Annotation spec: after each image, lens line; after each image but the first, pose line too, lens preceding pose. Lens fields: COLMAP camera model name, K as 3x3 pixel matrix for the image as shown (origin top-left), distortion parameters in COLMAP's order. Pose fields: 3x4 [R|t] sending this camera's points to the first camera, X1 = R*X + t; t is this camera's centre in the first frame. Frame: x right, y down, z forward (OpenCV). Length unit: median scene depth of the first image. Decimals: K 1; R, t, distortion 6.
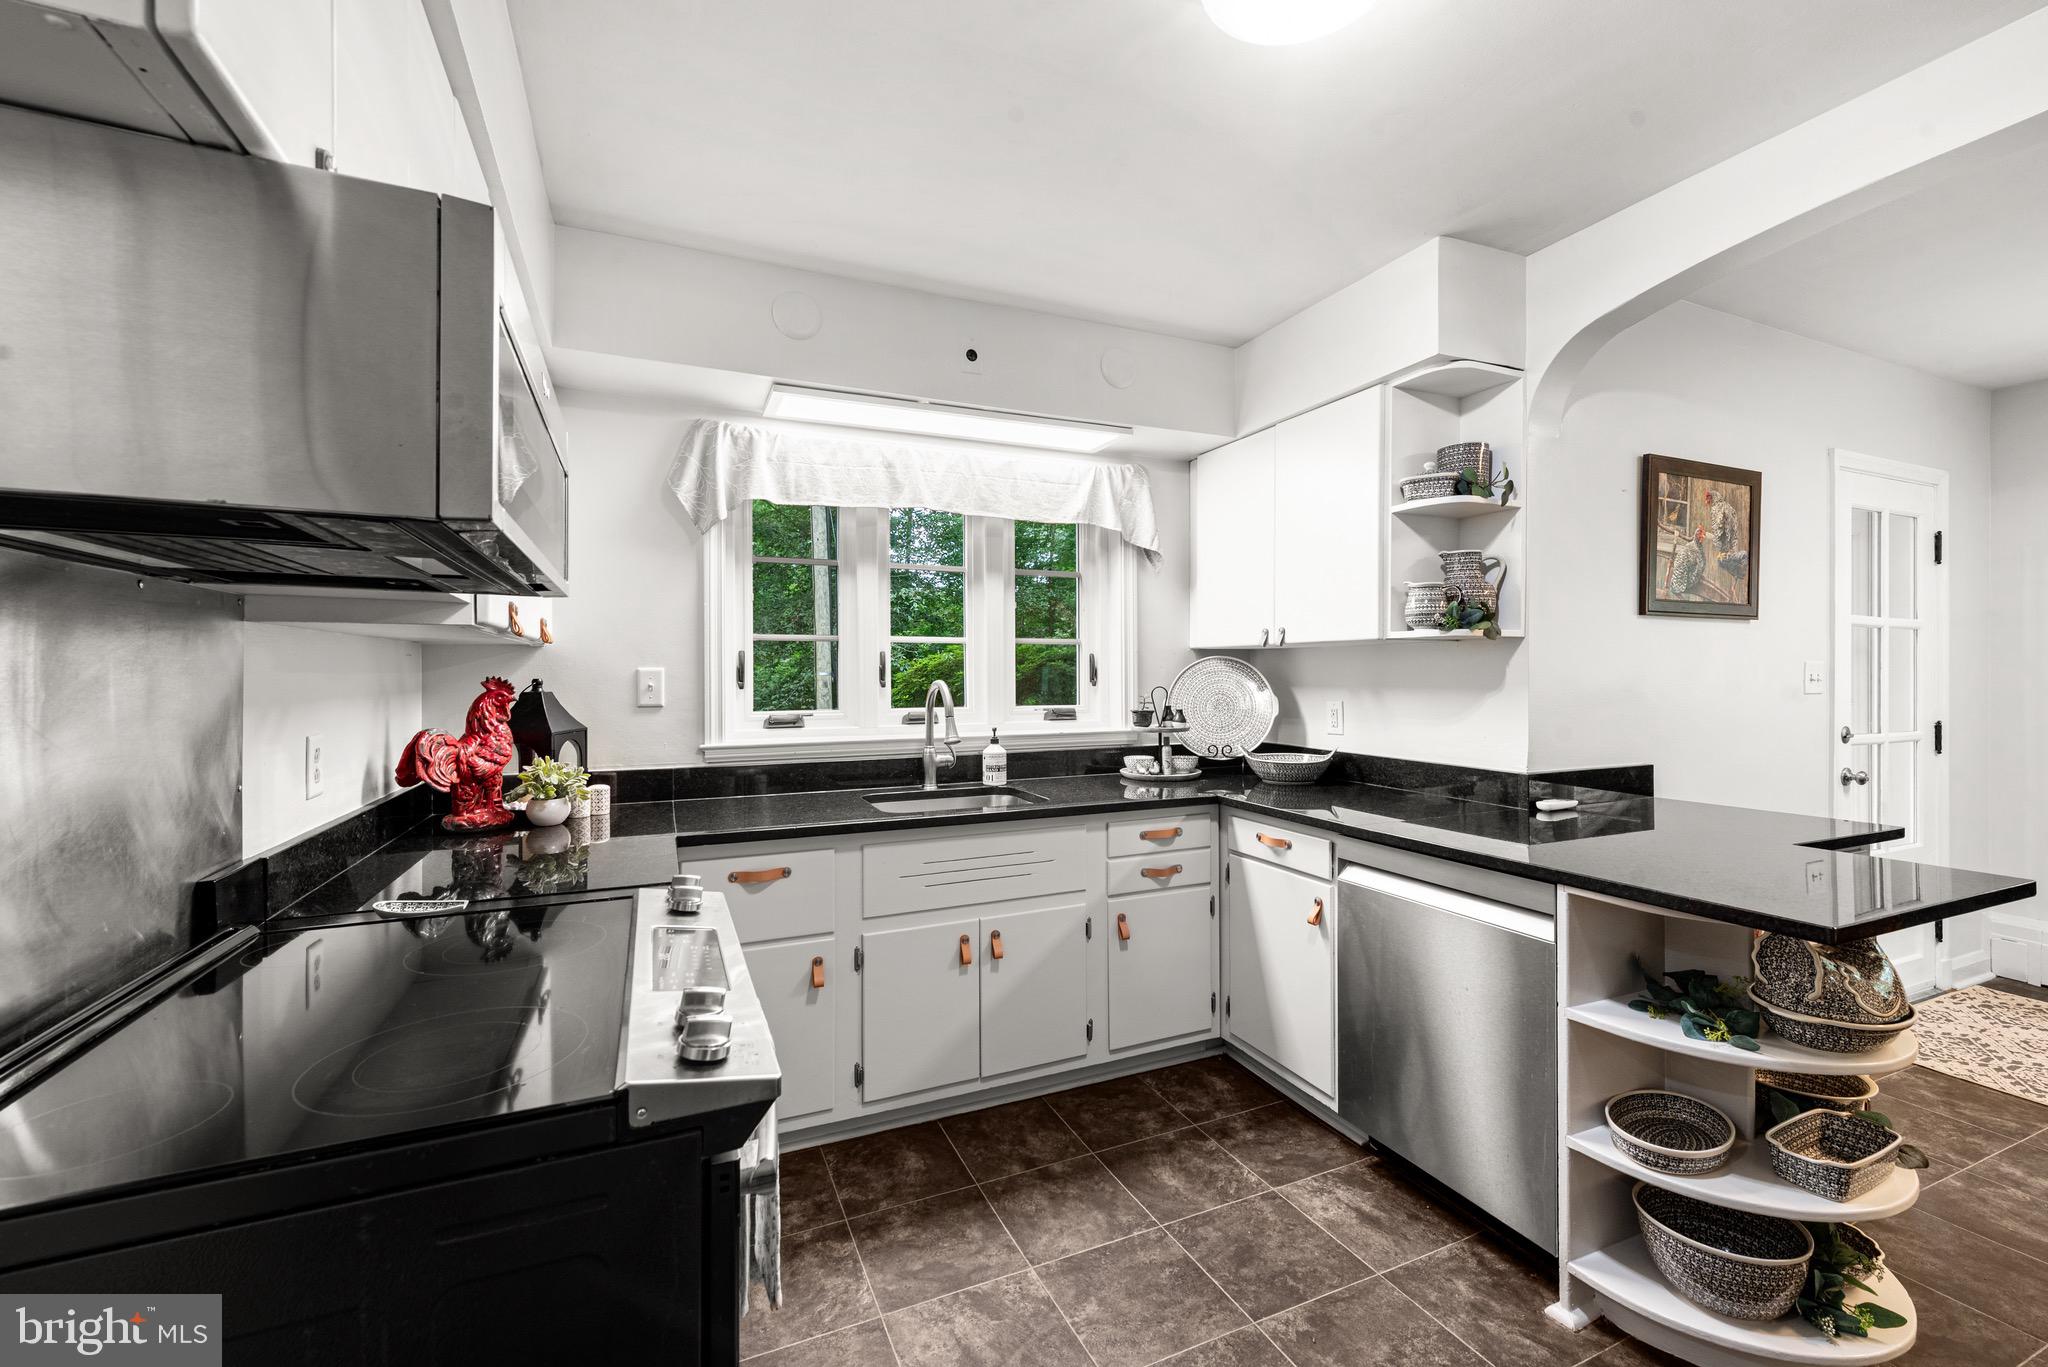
lens RADIAL K [[842.3, 0, 1019.9], [0, 842.3, 685.1], [0, 0, 1]] dist [0.014162, -0.003871]
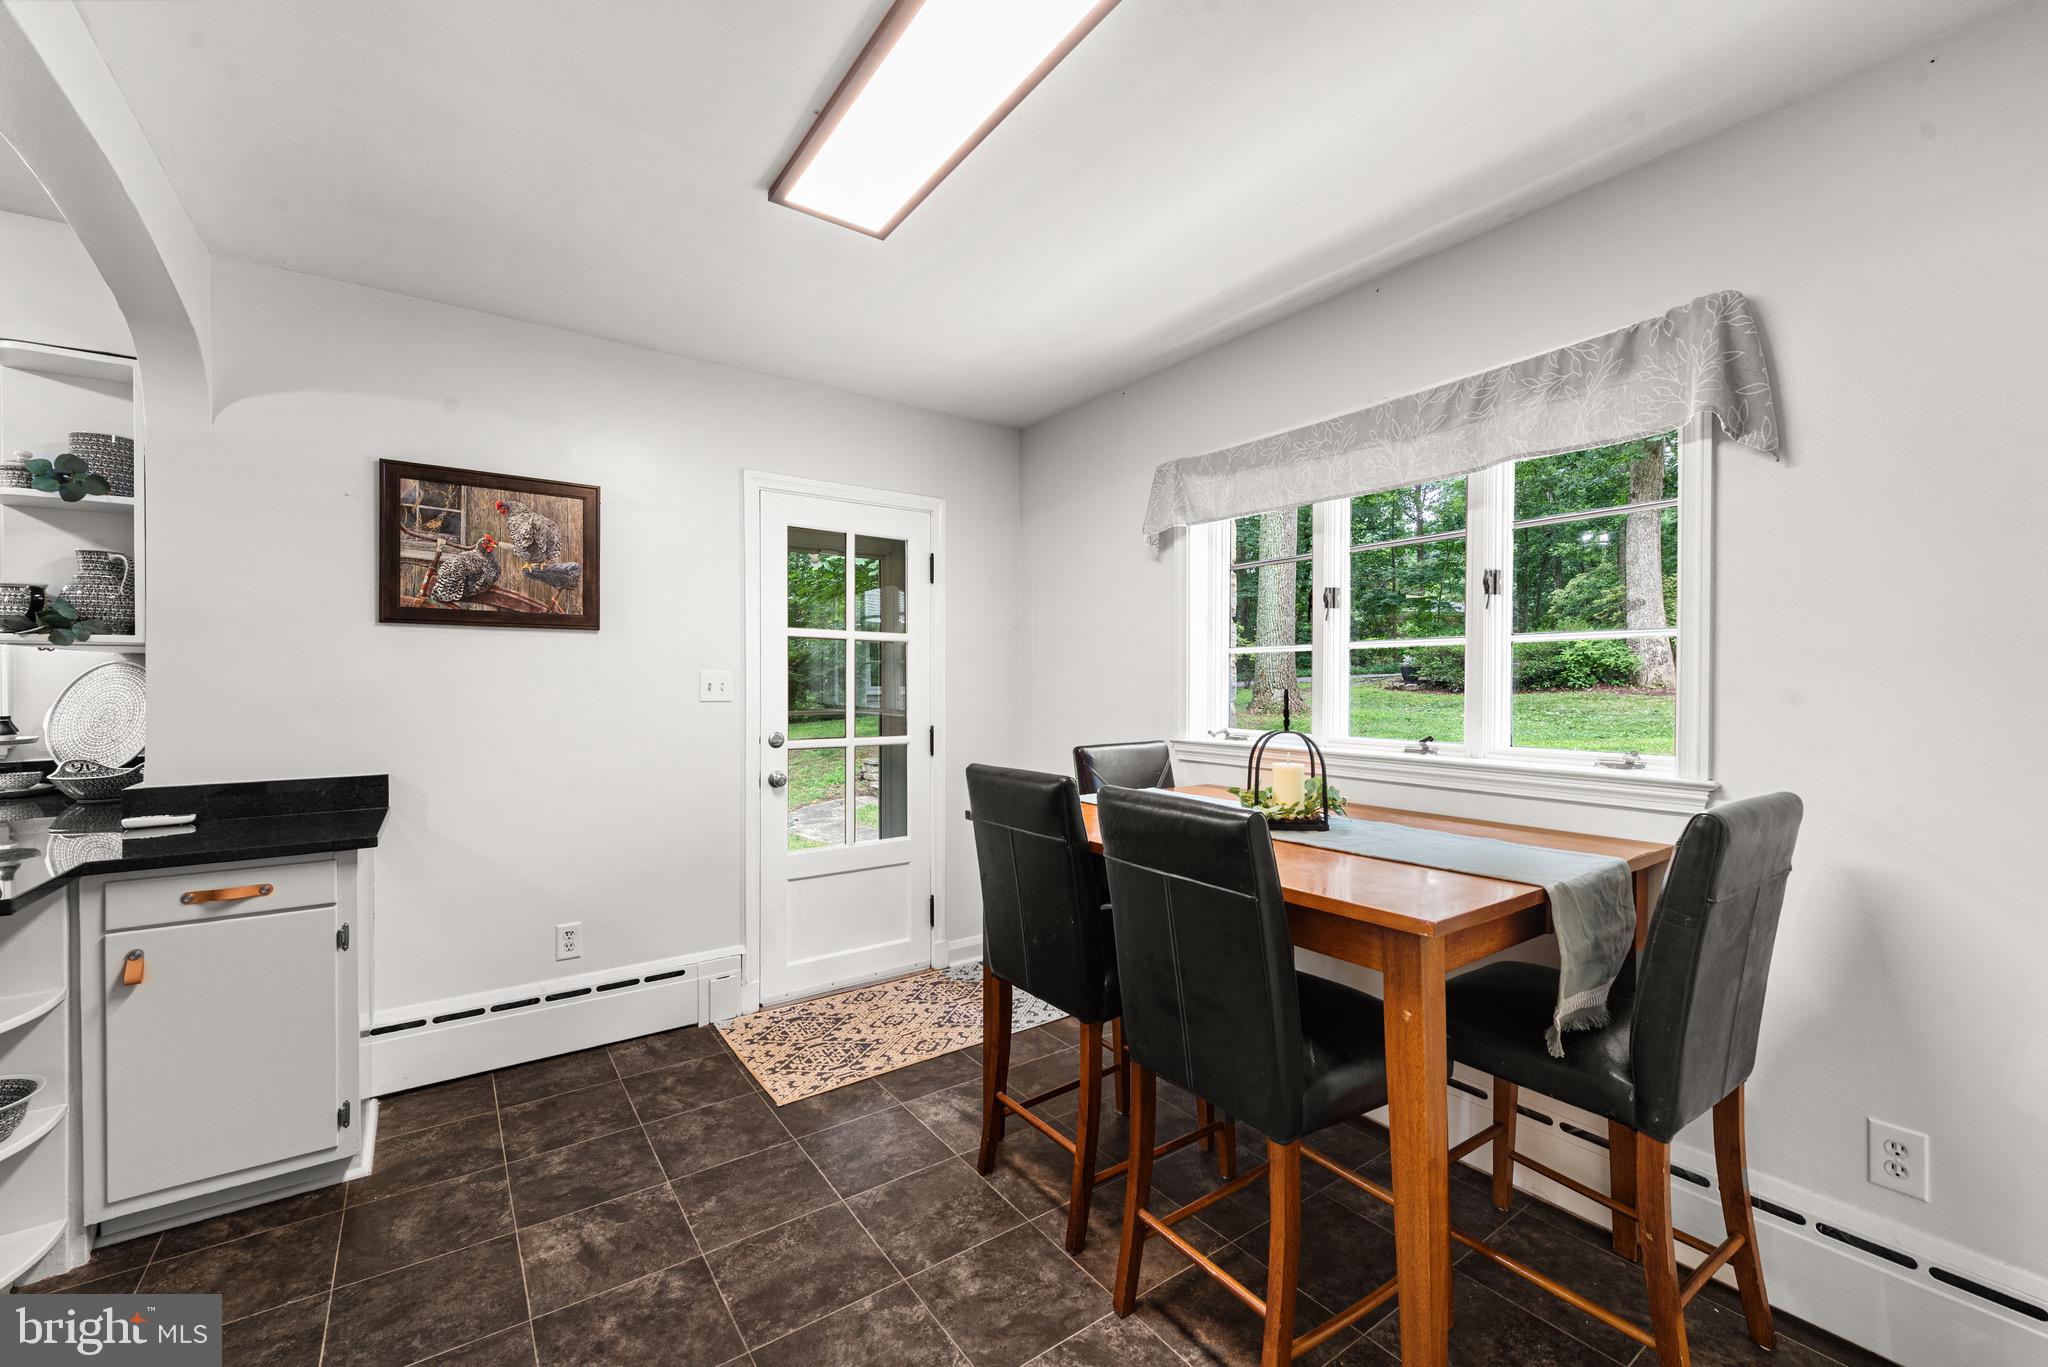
lens RADIAL K [[842.3, 0, 1019.9], [0, 842.3, 683.8], [0, 0, 1]] dist [0.014162, -0.003871]
pose [[0.977514, 0.005627, 0.210796, 1.225426], [-0.004955, 0.999981, -0.003720, -0.011170], [-0.210813, 0.002592, 0.977523, -0.116195]]
